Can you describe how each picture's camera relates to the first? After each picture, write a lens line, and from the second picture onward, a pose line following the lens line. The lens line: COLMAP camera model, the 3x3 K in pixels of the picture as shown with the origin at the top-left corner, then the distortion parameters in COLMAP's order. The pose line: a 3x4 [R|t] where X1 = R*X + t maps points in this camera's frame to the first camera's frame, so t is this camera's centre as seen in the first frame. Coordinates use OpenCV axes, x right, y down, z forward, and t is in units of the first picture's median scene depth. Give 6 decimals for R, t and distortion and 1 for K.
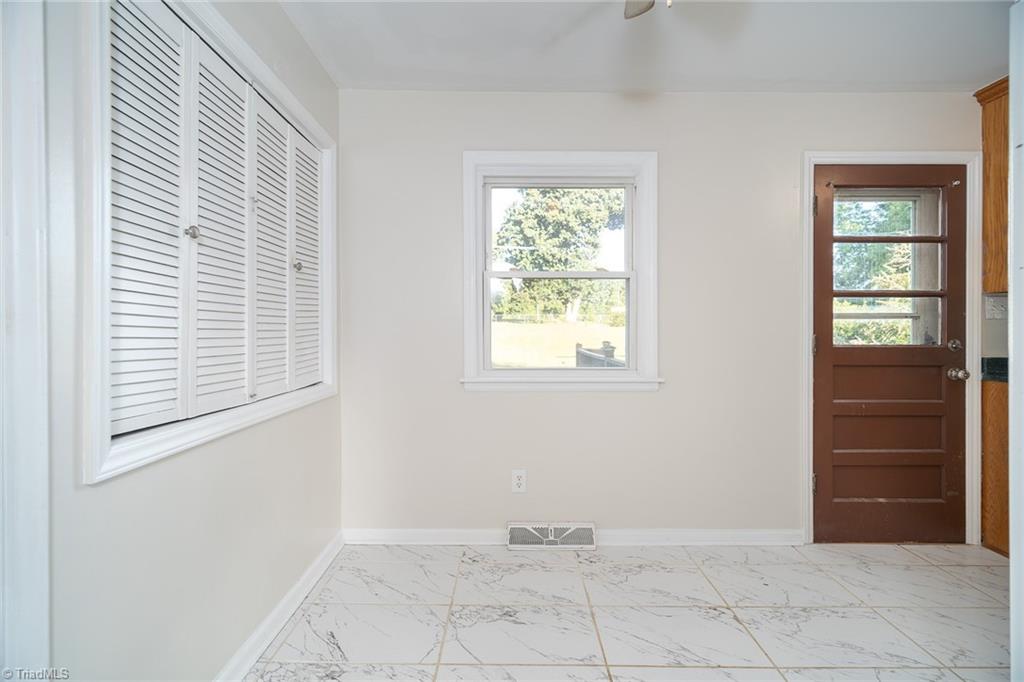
lens RADIAL K [[442.0, 0, 515.6], [0, 442.0, 339.7], [0, 0, 1]] dist [0.013280, 0.000046]
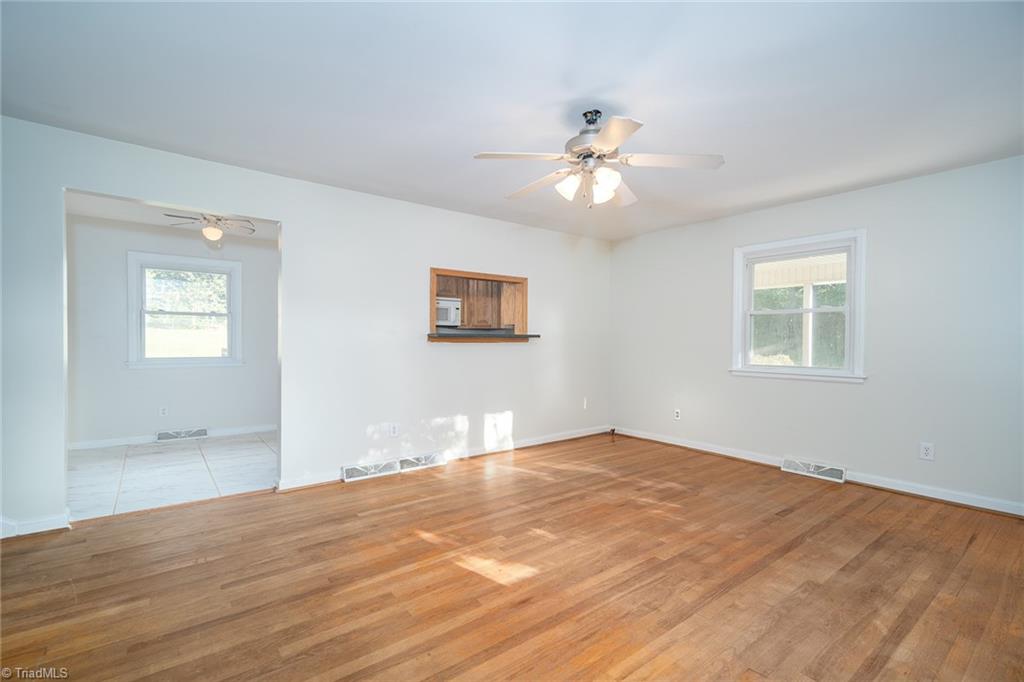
lens RADIAL K [[442.0, 0, 515.6], [0, 442.0, 339.7], [0, 0, 1]] dist [0.013280, 0.000046]
pose [[0.781464, -0.000650, 0.623950, -0.007007], [0.009844, 0.999888, -0.011288, 0.021591], [-0.623872, 0.014963, 0.781383, -1.701158]]
